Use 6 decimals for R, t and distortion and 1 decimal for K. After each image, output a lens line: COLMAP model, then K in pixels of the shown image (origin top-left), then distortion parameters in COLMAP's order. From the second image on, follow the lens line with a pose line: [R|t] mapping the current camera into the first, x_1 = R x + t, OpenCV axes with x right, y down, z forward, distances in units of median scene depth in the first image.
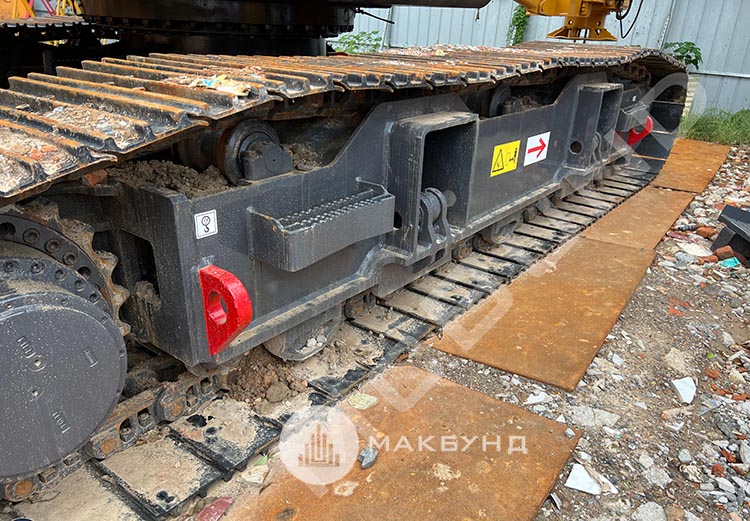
lens RADIAL K [[561.5, 0, 375.0], [0, 561.5, 260.5], [0, 0, 1]] dist [0.001795, 0.002199]
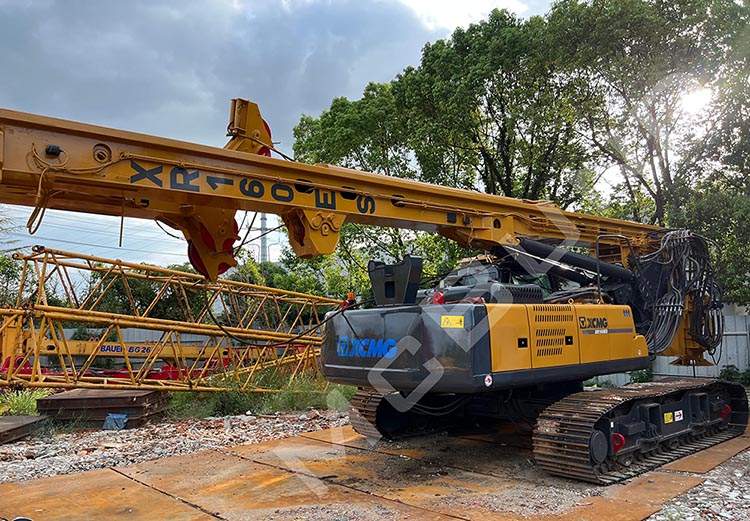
lens RADIAL K [[561.5, 0, 375.0], [0, 561.5, 260.5], [0, 0, 1]] dist [0.001795, 0.002199]
pose [[0.980371, -0.076147, -0.181866, -0.683412], [-0.028097, 0.859038, -0.511140, 0.661980], [0.195152, 0.506216, 0.840036, -2.225417]]
